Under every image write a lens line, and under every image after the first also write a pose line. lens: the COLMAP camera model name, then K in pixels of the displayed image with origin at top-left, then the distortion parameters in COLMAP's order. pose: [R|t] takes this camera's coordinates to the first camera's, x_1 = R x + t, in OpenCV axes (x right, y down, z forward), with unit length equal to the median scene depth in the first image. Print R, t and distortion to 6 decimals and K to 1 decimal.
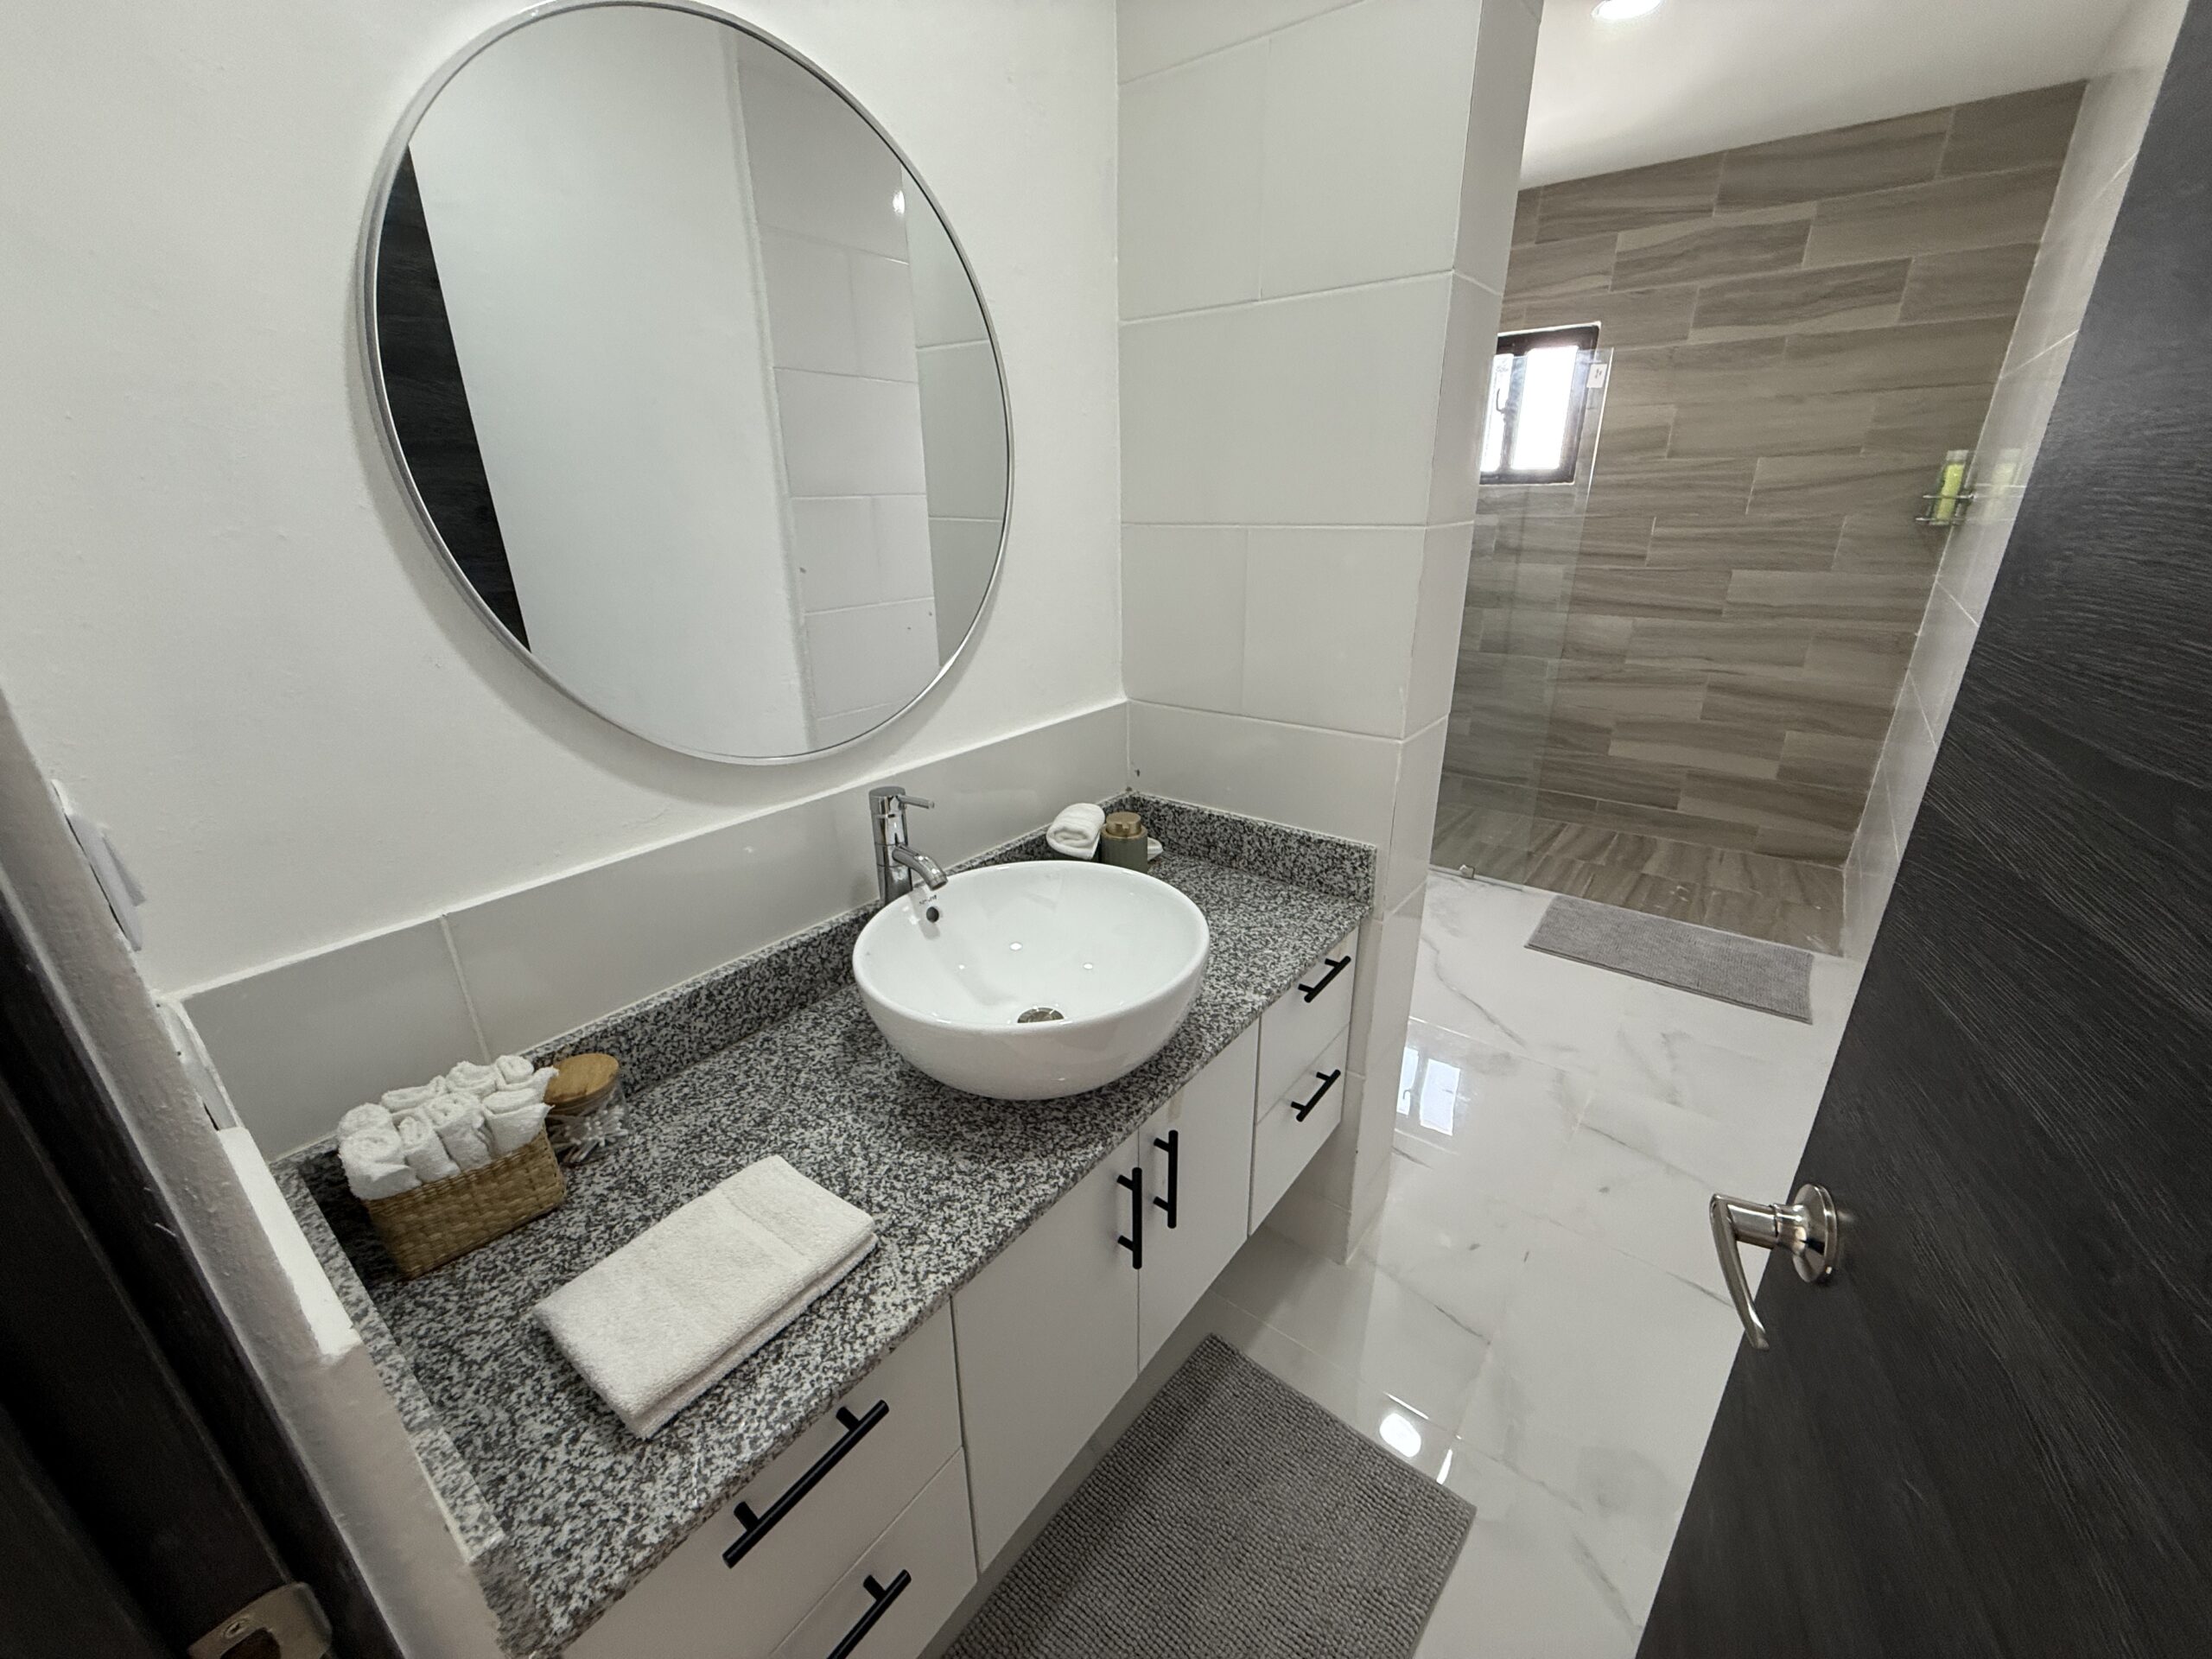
lens RADIAL K [[875.5, 0, 1106.5], [0, 875.5, 826.5], [0, 0, 1]] dist [0.004113, 0.000151]
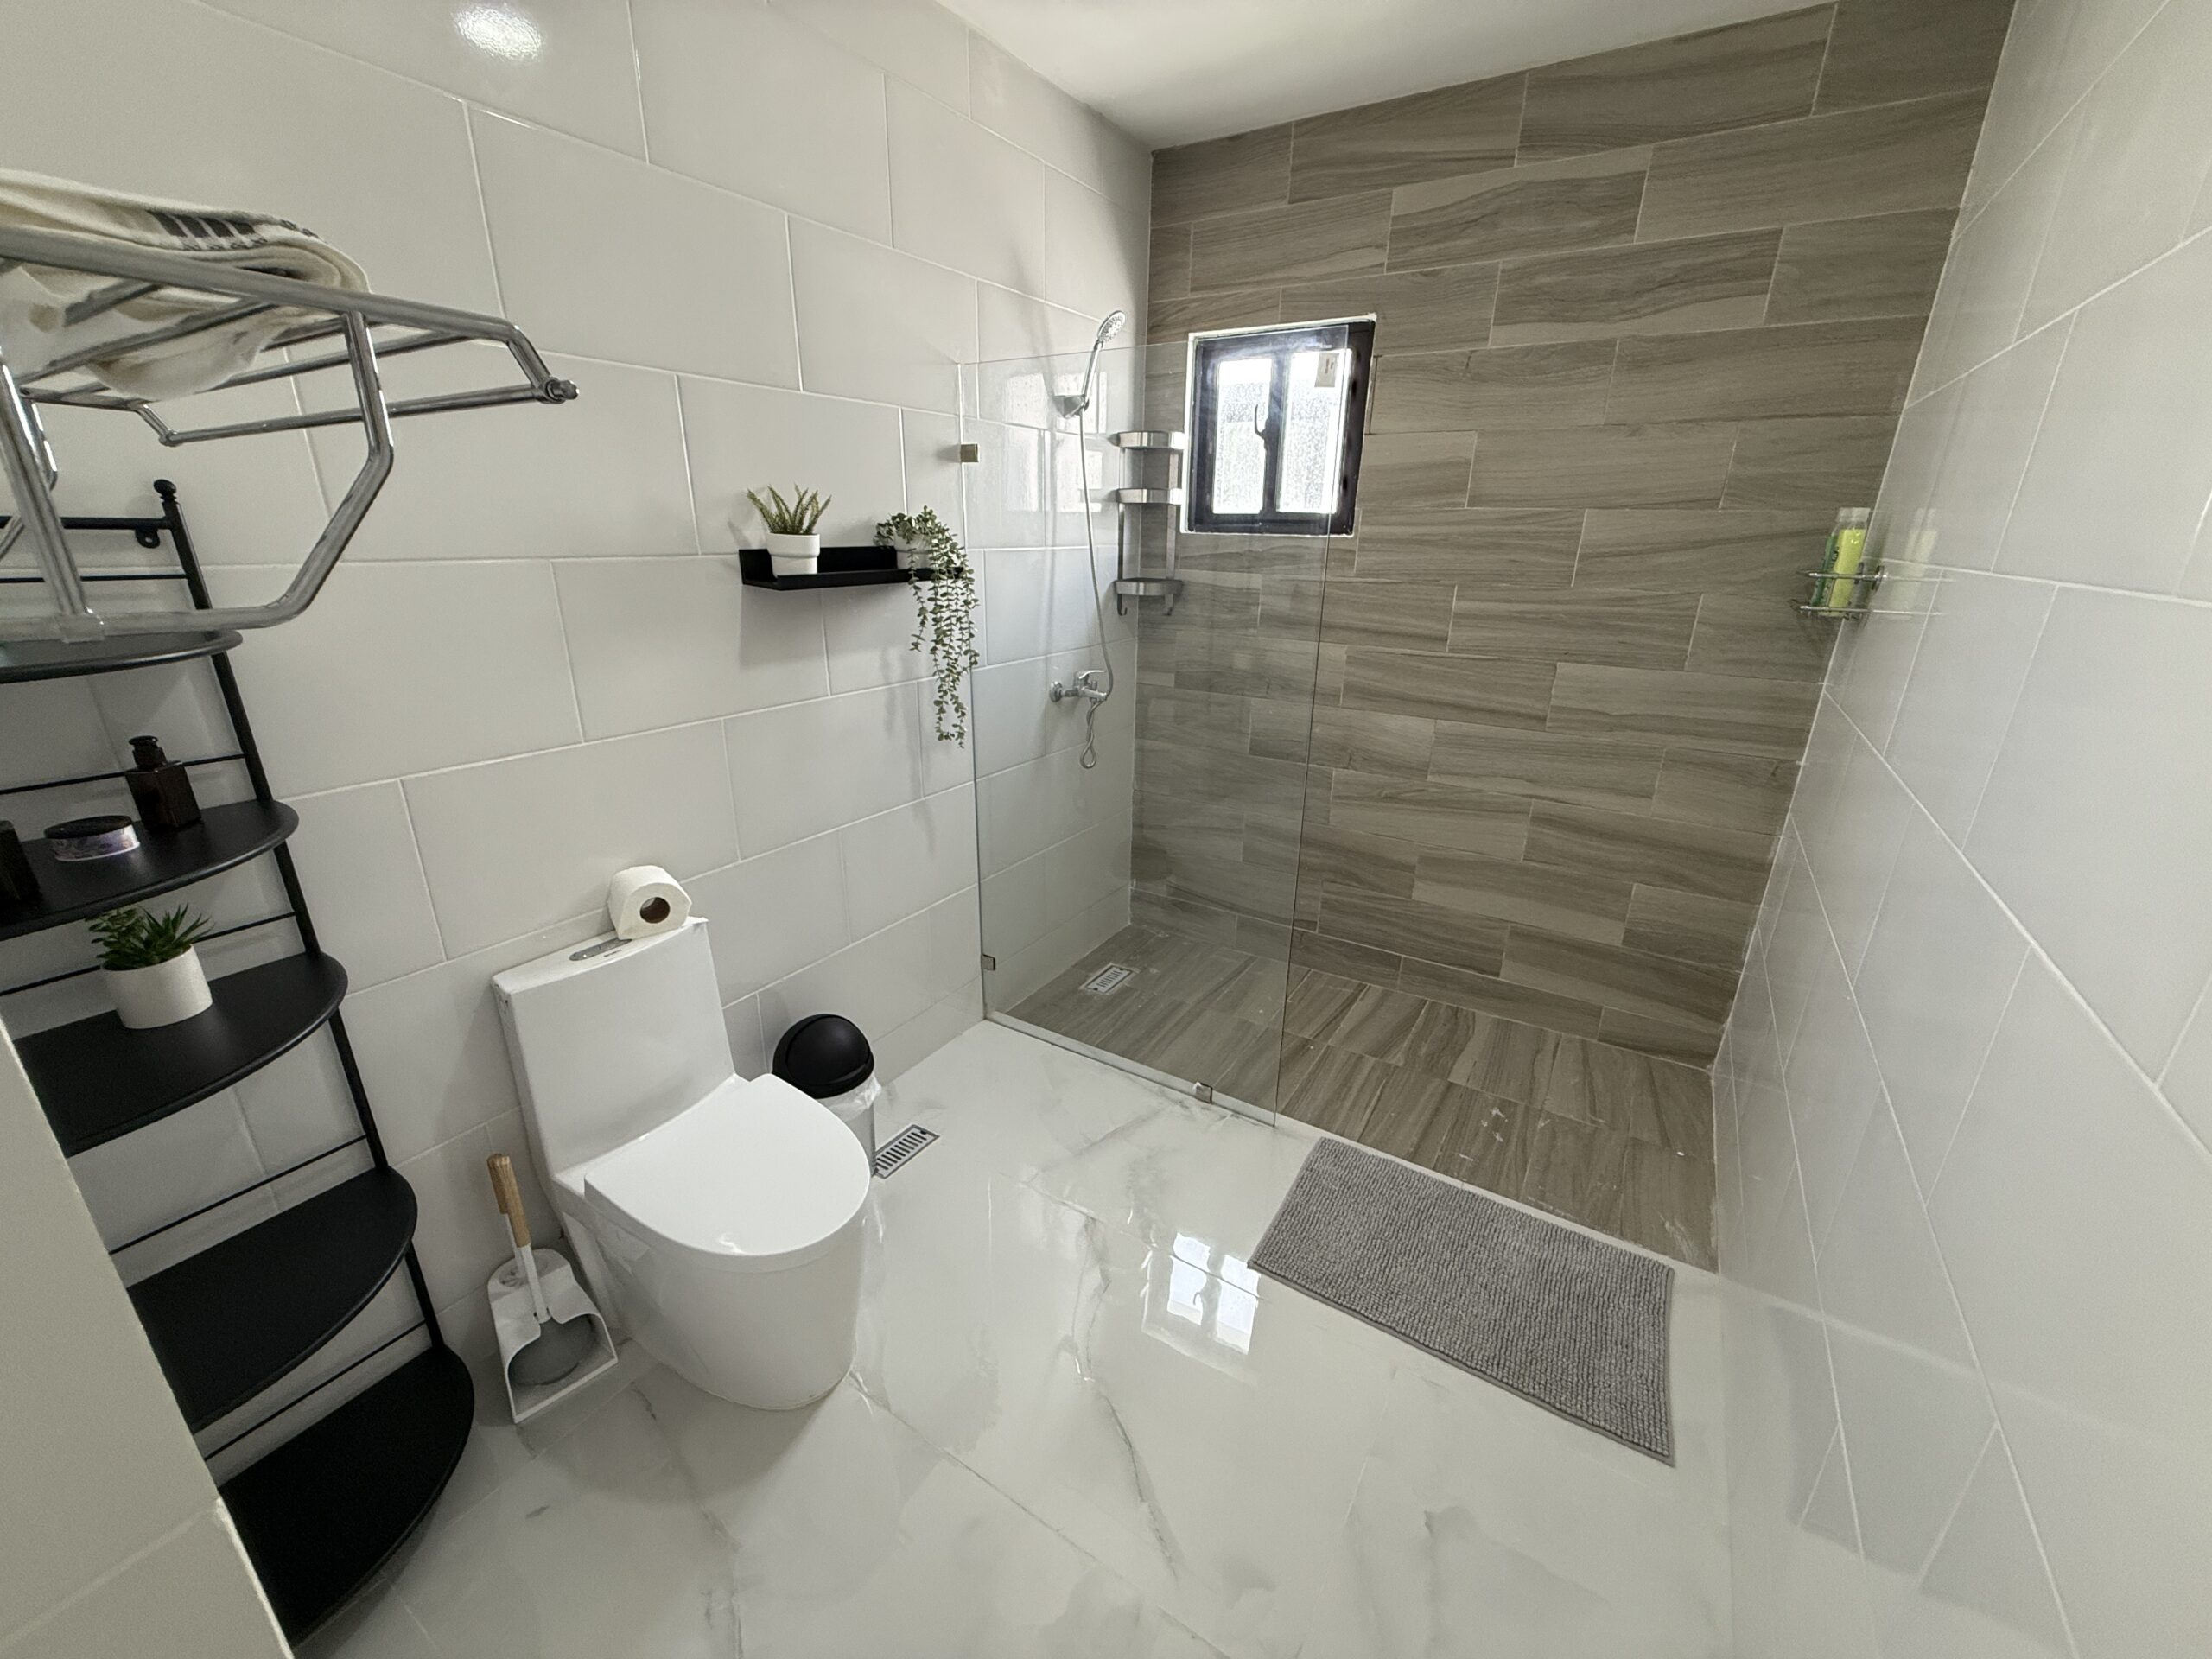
lens RADIAL K [[875.5, 0, 1102.0], [0, 875.5, 829.1], [0, 0, 1]] dist [0.004113, 0.000151]
pose [[0.995115, -0.000868, 0.098714, 0.274104], [0.004060, 0.999475, -0.032141, -0.135784], [-0.098635, 0.032385, 0.994597, 0.330557]]
